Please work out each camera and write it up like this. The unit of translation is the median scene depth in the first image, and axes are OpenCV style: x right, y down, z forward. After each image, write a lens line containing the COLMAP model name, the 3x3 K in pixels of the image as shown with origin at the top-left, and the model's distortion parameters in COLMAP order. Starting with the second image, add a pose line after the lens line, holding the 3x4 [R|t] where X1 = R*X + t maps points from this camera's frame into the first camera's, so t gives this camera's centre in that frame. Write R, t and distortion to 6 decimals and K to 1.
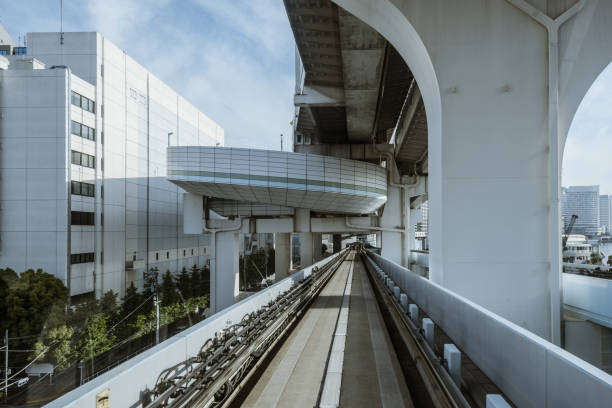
lens RADIAL K [[800.5, 0, 306.0], [0, 800.5, 204.0], [0, 0, 1]] dist [0.006048, 0.007637]
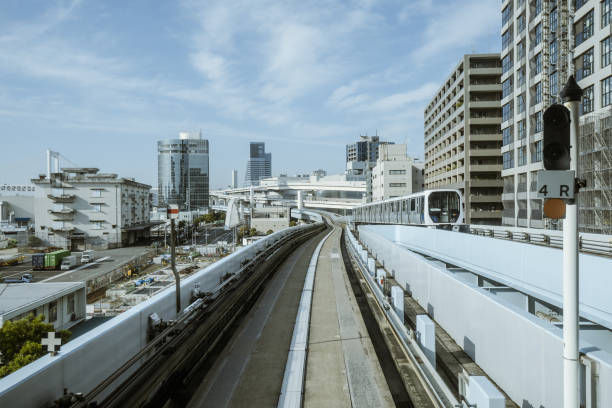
lens RADIAL K [[295.6, 0, 306.0], [0, 295.6, 204.0], [0, 0, 1]] dist [-0.049615, 0.000112]
pose [[0.999980, 0.001941, 0.006057, 0.110146], [-0.002199, 0.999076, 0.042914, 0.079371], [-0.005968, -0.042927, 0.999060, 1.800354]]
